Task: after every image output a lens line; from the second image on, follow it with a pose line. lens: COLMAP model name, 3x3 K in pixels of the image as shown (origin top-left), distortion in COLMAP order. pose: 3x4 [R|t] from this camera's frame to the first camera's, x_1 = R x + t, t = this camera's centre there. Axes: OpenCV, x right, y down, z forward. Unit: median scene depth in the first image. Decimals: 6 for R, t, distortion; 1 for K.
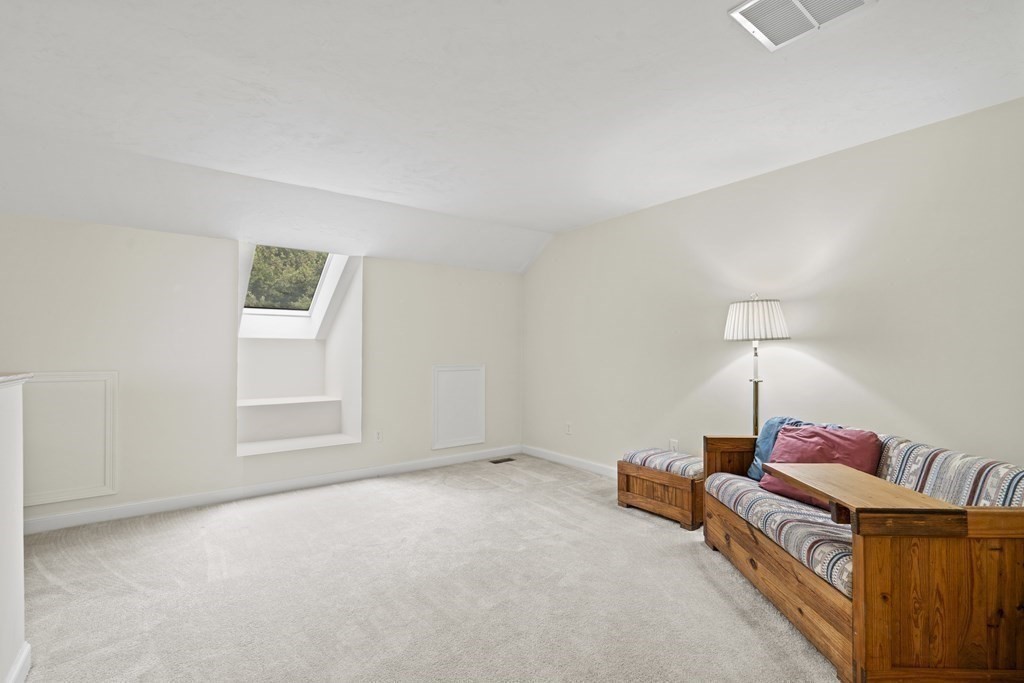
lens RADIAL K [[464.9, 0, 513.9], [0, 464.9, 347.5], [0, 0, 1]] dist [-0.005574, 0.002102]
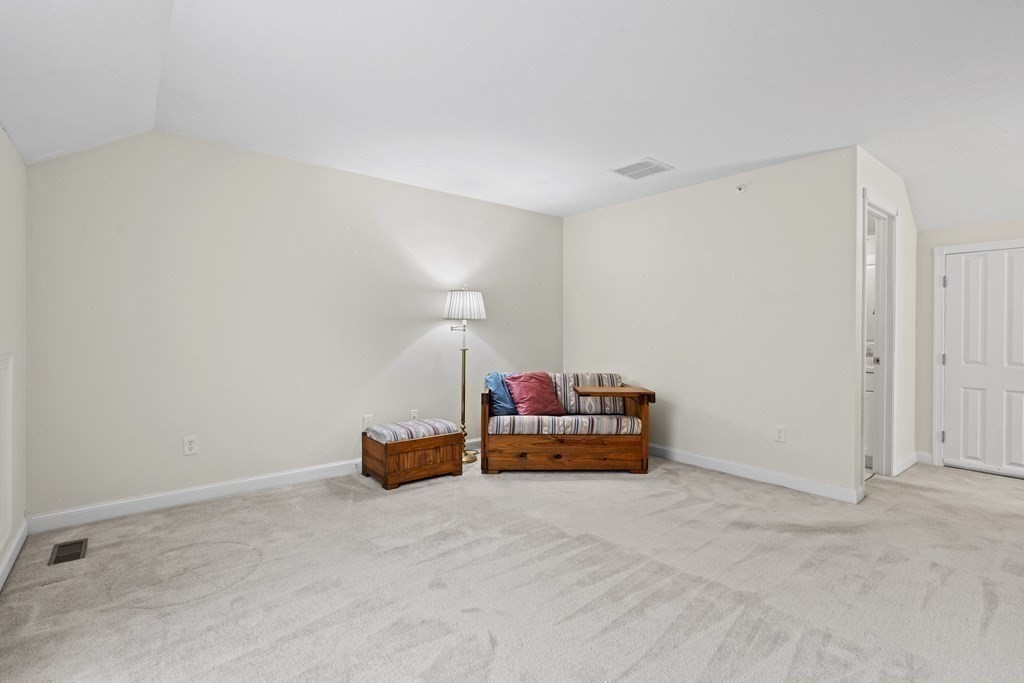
lens RADIAL K [[464.9, 0, 512.9], [0, 464.9, 334.1], [0, 0, 1]] dist [-0.005574, 0.002102]
pose [[-0.024058, -0.009107, 0.999669, -0.784663], [-0.010625, 0.999904, 0.008853, 0.012515], [-0.999654, -0.010408, -0.024152, 0.839155]]
